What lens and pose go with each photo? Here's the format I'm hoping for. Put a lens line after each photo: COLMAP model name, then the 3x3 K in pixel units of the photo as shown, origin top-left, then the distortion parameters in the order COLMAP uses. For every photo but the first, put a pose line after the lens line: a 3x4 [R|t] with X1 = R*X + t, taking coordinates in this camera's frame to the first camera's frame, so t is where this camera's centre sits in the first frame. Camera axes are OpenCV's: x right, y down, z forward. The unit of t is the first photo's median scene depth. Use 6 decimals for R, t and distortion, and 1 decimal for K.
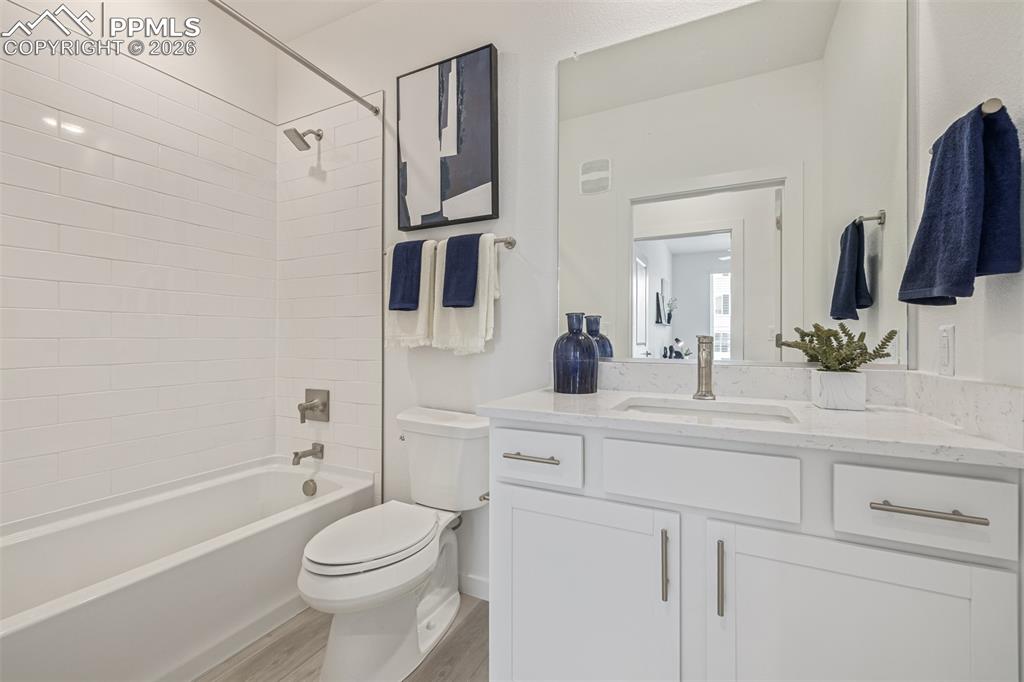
lens RADIAL K [[432.9, 0, 512.3], [0, 432.9, 339.5], [0, 0, 1]] dist [0.004844, 0.000041]
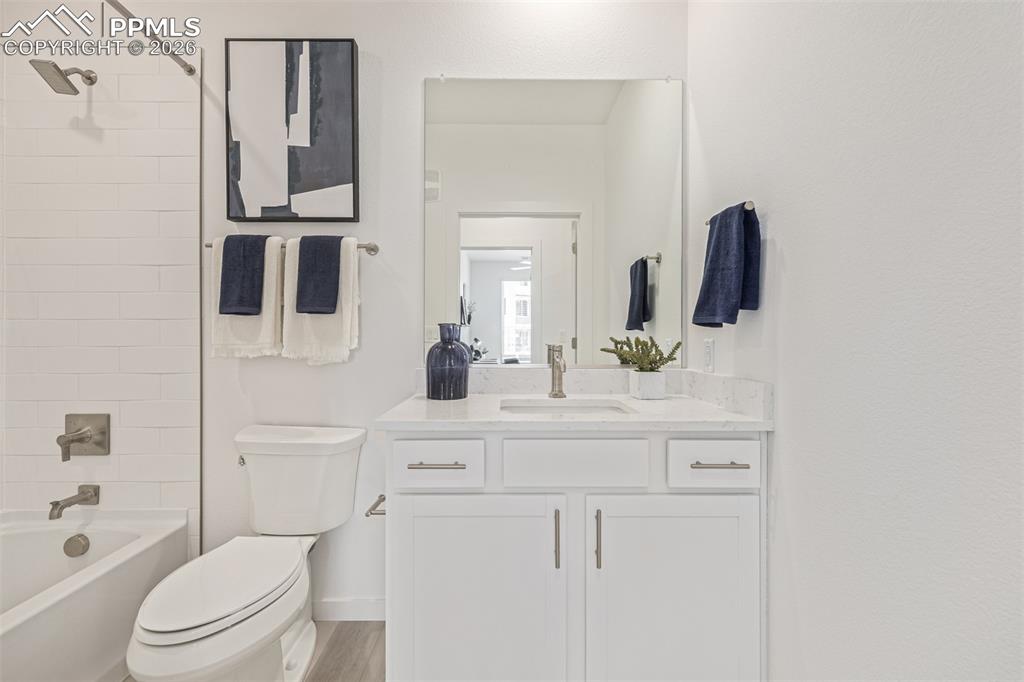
lens RADIAL K [[432.9, 0, 491.1], [0, 432.9, 337.7], [0, 0, 1]] dist [0.004844, 0.000041]
pose [[0.891394, -0.003795, 0.453213, -0.209457], [0.000581, 0.999974, 0.007232, -0.029296], [-0.453229, -0.006184, 0.891373, 0.005065]]
